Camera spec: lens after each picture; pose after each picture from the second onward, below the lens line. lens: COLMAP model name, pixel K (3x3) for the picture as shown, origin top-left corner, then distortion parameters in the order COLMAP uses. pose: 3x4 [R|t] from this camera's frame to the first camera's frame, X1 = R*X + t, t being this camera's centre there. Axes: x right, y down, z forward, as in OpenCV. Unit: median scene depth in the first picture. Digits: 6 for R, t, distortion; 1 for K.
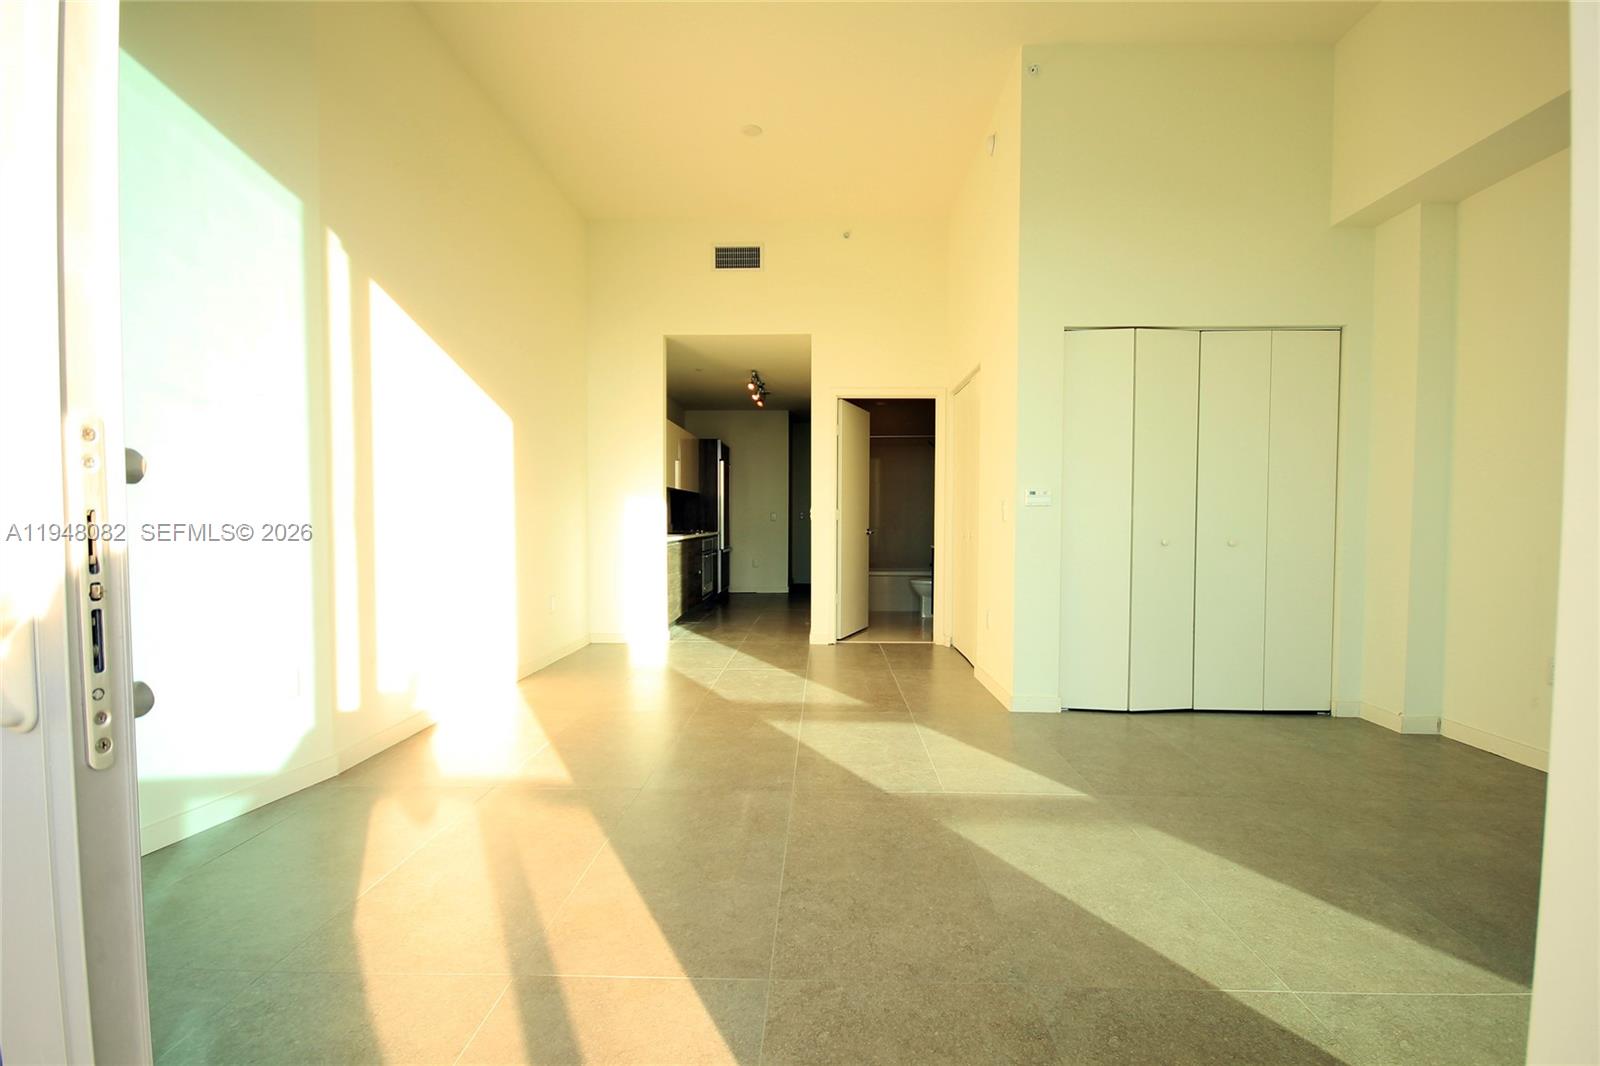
lens RADIAL K [[742.5, 0, 805.1], [0, 742.5, 541.0], [0, 0, 1]] dist [0.010297, -0.011547]
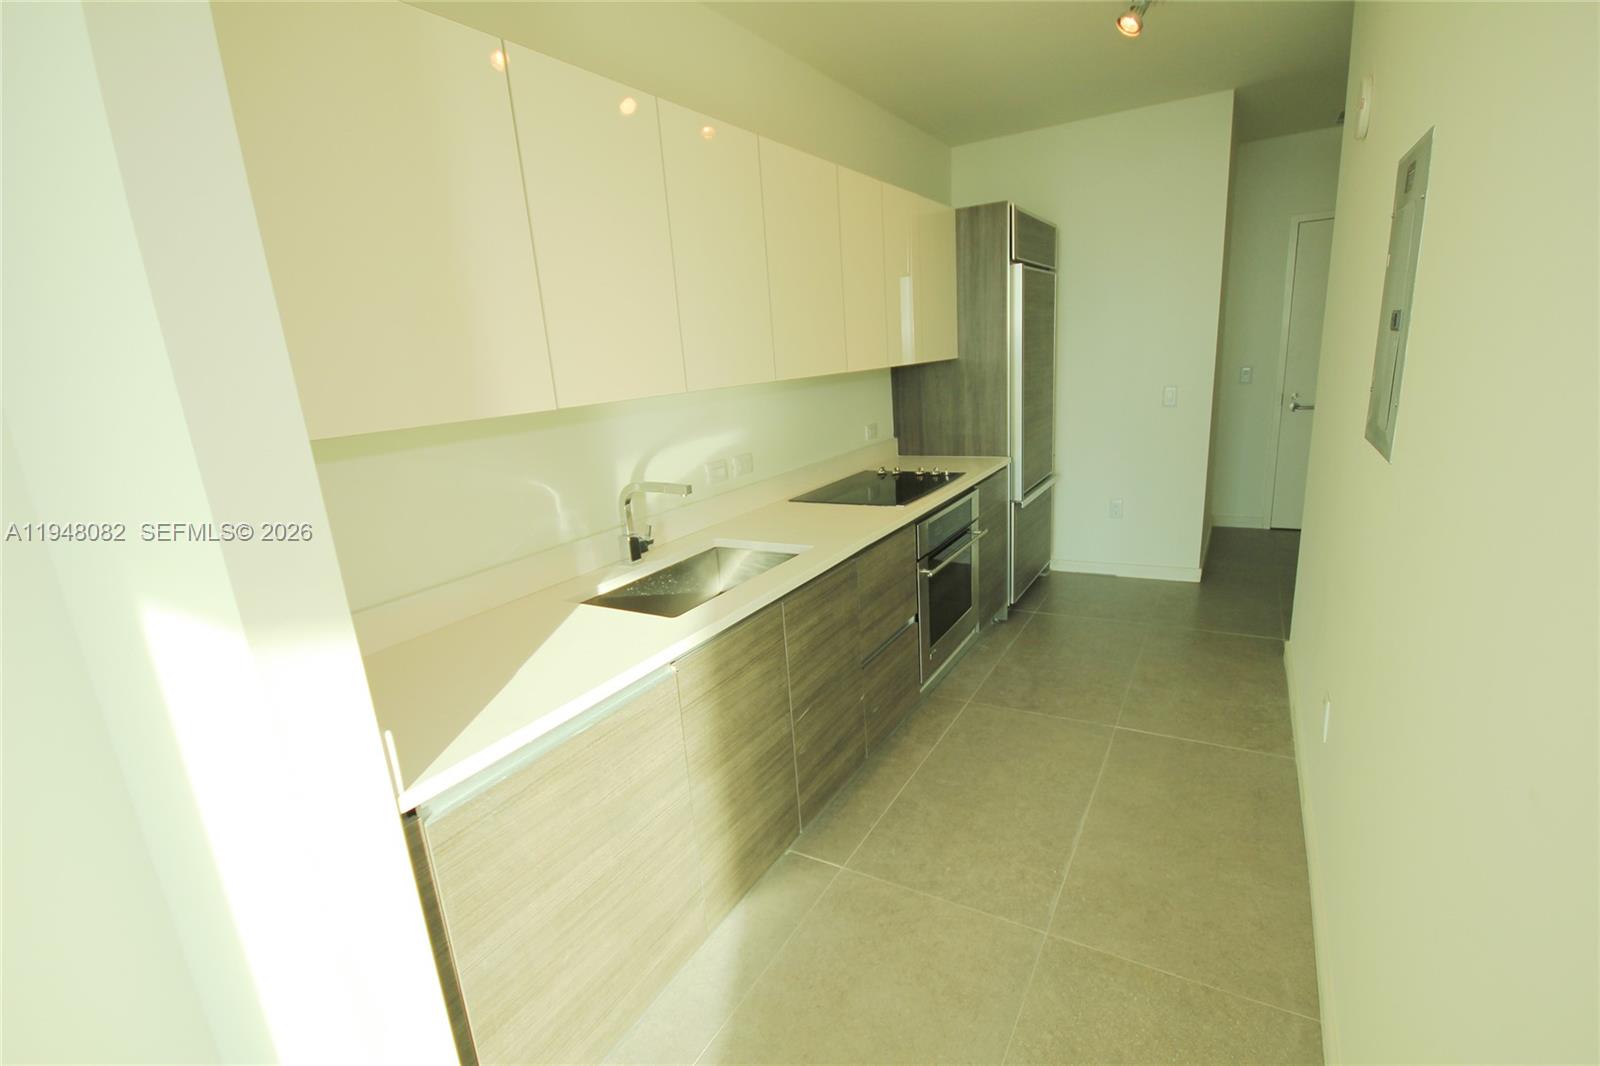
lens RADIAL K [[742.5, 0, 805.6], [0, 742.5, 545.2], [0, 0, 1]] dist [0.010297, -0.011547]
pose [[0.876944, 0.052938, -0.477669, -0.053081], [0.057510, 0.975214, 0.213660, -0.135738], [0.477140, -0.214838, 0.852163, 1.456891]]
